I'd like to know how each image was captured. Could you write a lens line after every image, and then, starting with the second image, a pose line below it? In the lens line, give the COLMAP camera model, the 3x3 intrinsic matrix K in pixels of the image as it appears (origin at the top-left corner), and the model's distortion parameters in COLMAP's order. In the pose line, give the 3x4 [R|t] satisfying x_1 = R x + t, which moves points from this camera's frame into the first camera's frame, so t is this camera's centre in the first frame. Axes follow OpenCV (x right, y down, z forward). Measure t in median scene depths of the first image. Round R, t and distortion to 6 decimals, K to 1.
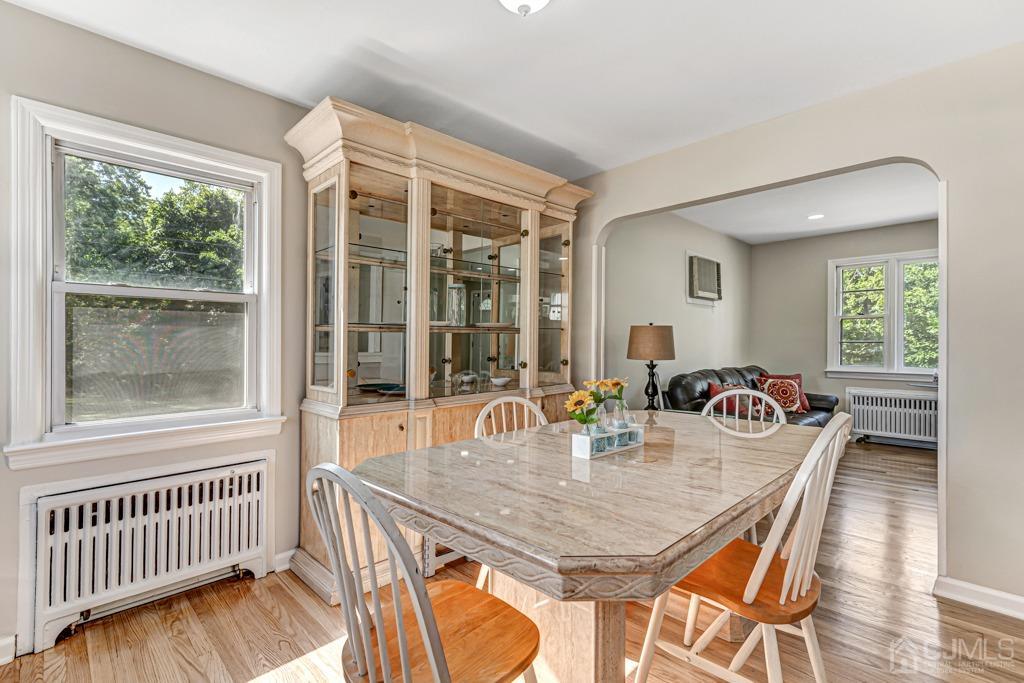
lens RADIAL K [[467.0, 0, 509.3], [0, 467.0, 340.2], [0, 0, 1]] dist [0.002443, 0.000491]
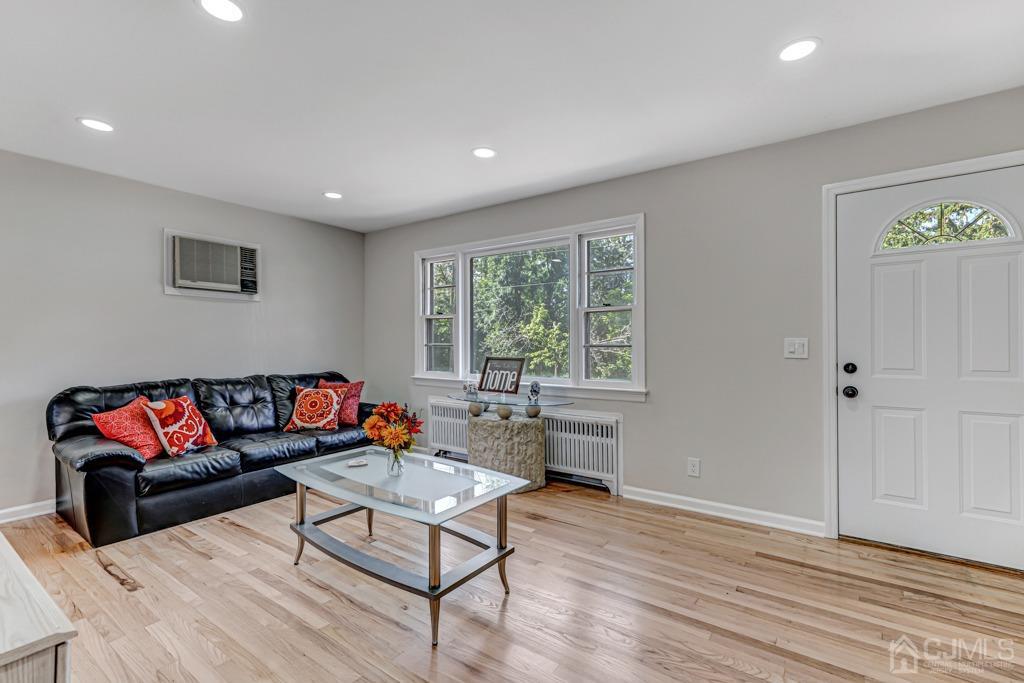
lens RADIAL K [[467.0, 0, 509.3], [0, 467.0, 340.2], [0, 0, 1]] dist [0.002443, 0.000491]
pose [[0.984692, 0.008234, 0.174111, 1.296424], [-0.008399, 0.999965, 0.000211, -0.011222], [-0.174103, -0.001670, 0.984726, 0.184266]]
